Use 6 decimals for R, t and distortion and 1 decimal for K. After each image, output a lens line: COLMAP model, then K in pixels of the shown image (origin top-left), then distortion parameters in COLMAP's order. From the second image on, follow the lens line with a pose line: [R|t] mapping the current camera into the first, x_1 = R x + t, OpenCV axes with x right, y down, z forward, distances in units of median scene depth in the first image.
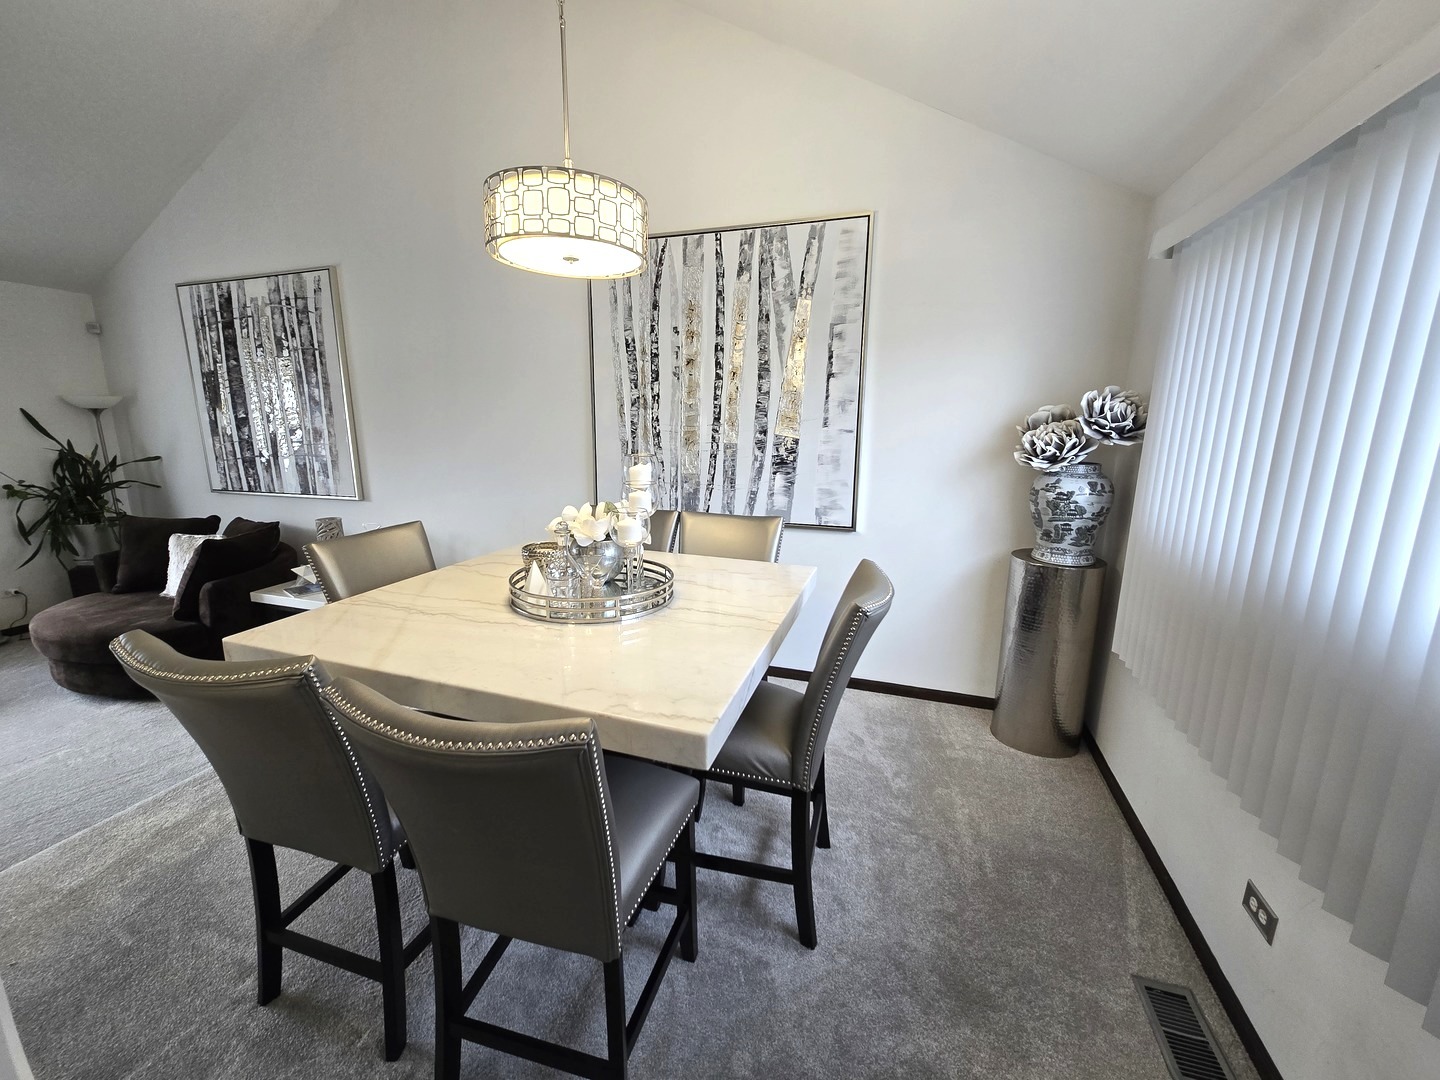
lens RADIAL K [[586.9, 0, 720.0], [0, 586.9, 540.0], [0, 0, 1]] dist [-0.002350, -0.000287]
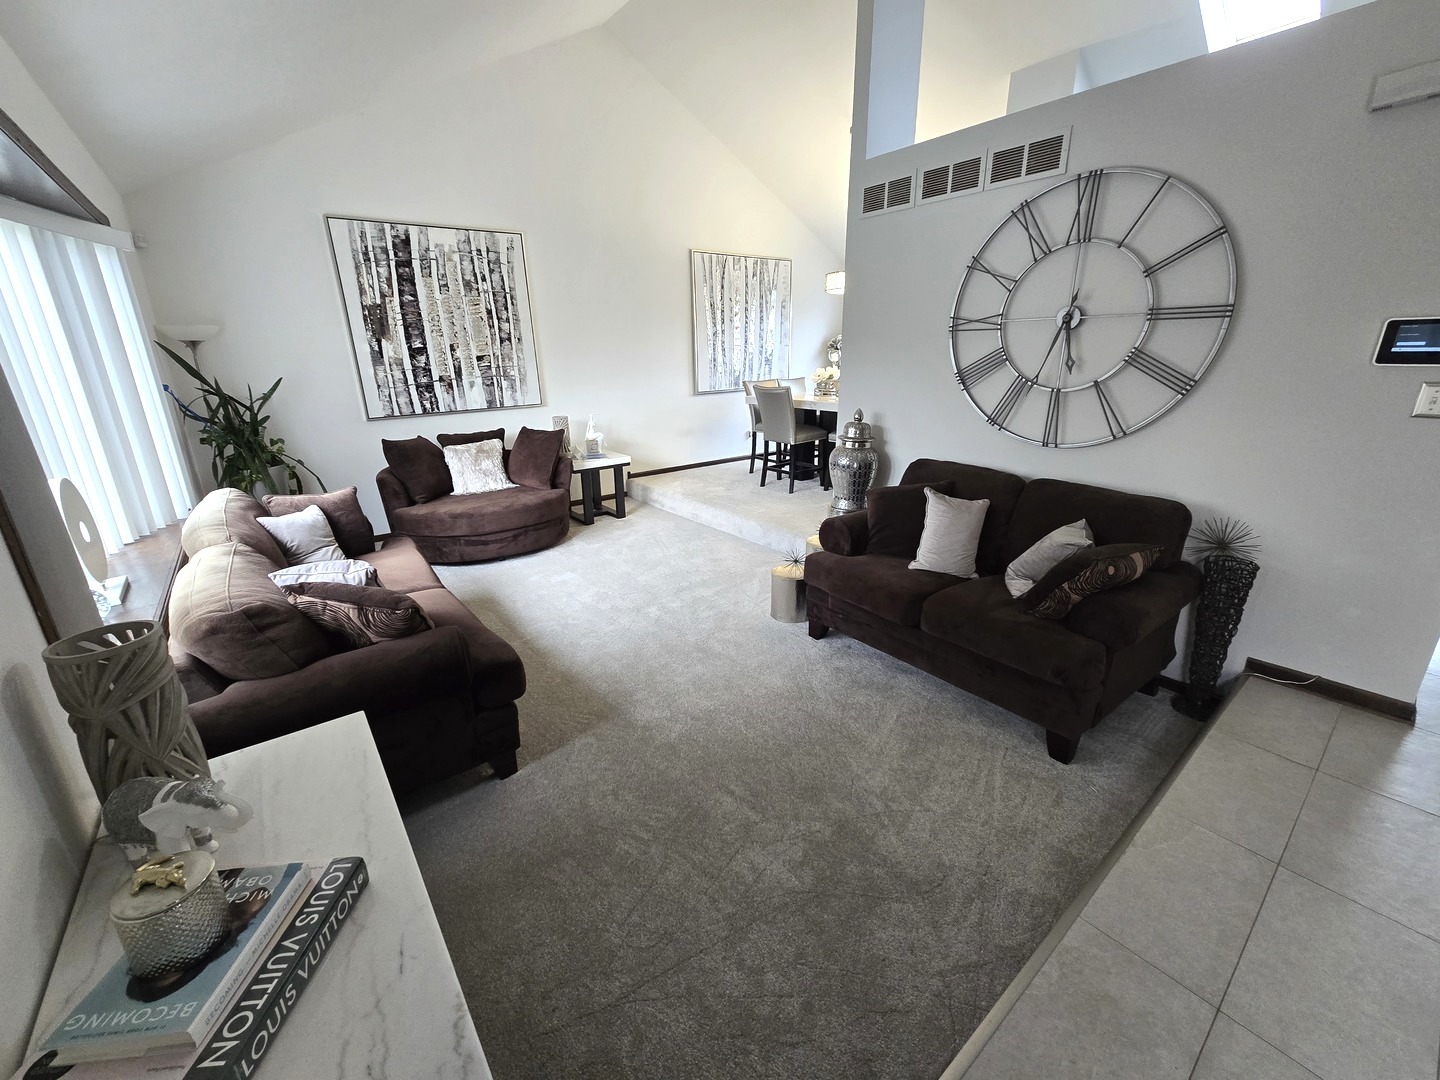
lens RADIAL K [[586.9, 0, 720.0], [0, 586.9, 540.0], [0, 0, 1]] dist [-0.002350, -0.000287]
pose [[0.547566, -0.277993, 0.789234, -1.584676], [0.188062, 0.959955, 0.207651, 0.028228], [-0.815355, 0.034722, 0.577919, -0.144499]]
